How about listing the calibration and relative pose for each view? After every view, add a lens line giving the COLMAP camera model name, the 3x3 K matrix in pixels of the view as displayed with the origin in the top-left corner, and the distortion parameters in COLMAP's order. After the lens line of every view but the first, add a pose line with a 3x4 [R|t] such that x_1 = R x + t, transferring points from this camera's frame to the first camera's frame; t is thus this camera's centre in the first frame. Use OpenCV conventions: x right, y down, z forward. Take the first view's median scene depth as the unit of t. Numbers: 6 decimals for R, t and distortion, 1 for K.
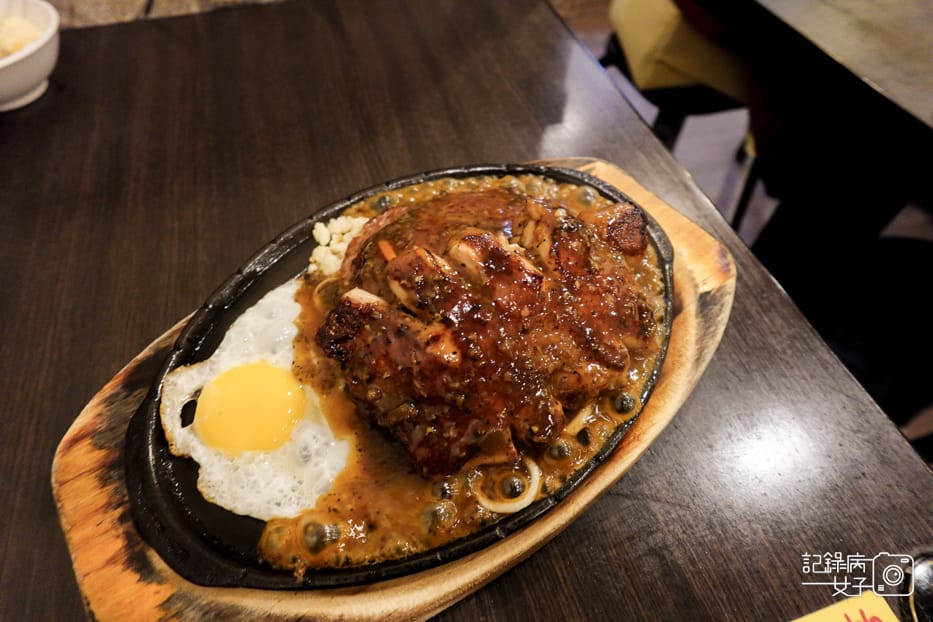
lens RADIAL K [[520.3, 0, 466.5], [0, 520.3, 311.0], [0, 0, 1]] dist [-0.002810, -0.000933]
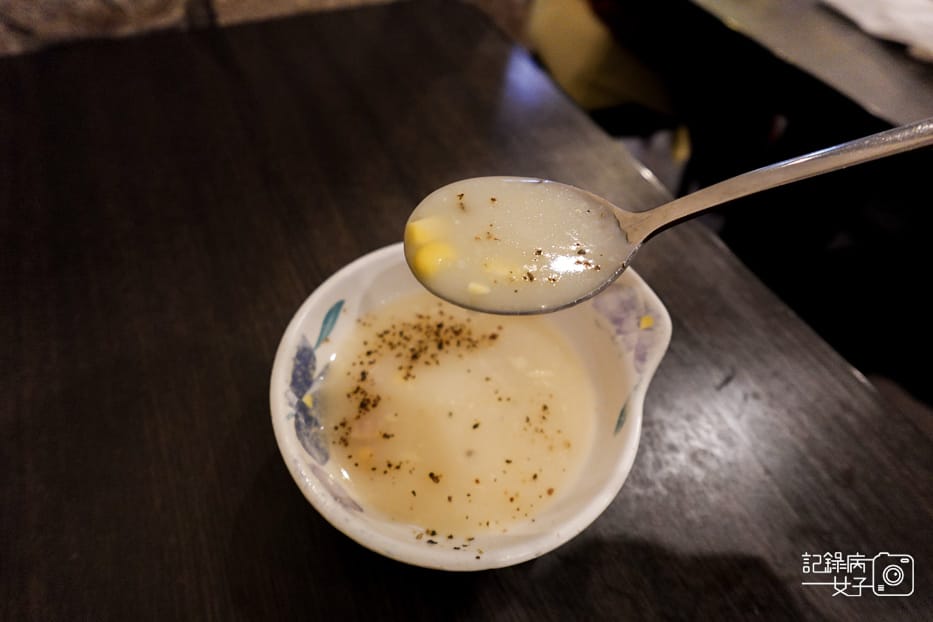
lens RADIAL K [[520.3, 0, 466.5], [0, 520.3, 311.0], [0, 0, 1]] dist [-0.002810, -0.000933]
pose [[0.982392, -0.104045, 0.155177, -0.096293], [0.107060, 0.994190, -0.011177, -0.226859], [-0.153113, 0.027594, 0.987823, 0.325711]]
